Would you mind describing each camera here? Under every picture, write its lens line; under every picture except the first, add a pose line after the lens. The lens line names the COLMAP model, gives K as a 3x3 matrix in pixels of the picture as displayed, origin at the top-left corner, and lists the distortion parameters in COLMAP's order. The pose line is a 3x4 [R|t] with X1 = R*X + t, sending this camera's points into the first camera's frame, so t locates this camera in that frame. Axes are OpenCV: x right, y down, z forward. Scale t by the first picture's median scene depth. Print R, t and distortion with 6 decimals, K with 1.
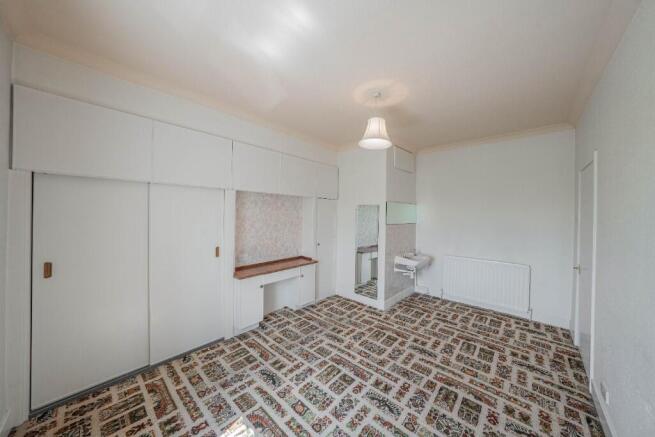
lens RADIAL K [[223.7, 0, 322.8], [0, 223.7, 213.4], [0, 0, 1]] dist [-0.023807, 0.002058]
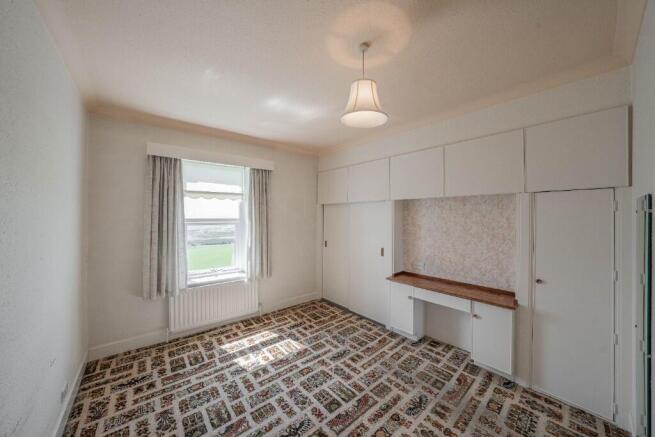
lens RADIAL K [[223.7, 0, 328.9], [0, 223.7, 215.4], [0, 0, 1]] dist [-0.023807, 0.002058]
pose [[-0.119658, -0.028473, -0.992407, 0.930274], [-0.000086, 0.999589, -0.028669, 0.008814], [0.992815, -0.003345, -0.119612, 1.006207]]
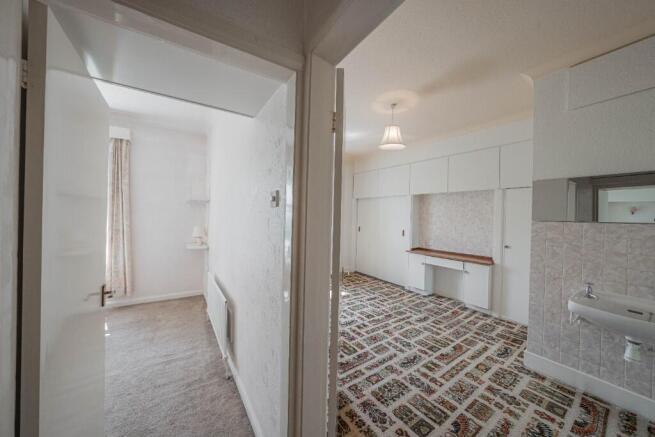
lens RADIAL K [[223.7, 0, 329.3], [0, 223.7, 216.1], [0, 0, 1]] dist [-0.023807, 0.002058]
pose [[-0.218413, -0.018890, -0.975673, 1.504397], [-0.018413, 0.999714, -0.015233, 0.097704], [0.975683, 0.014638, -0.218699, 0.967942]]
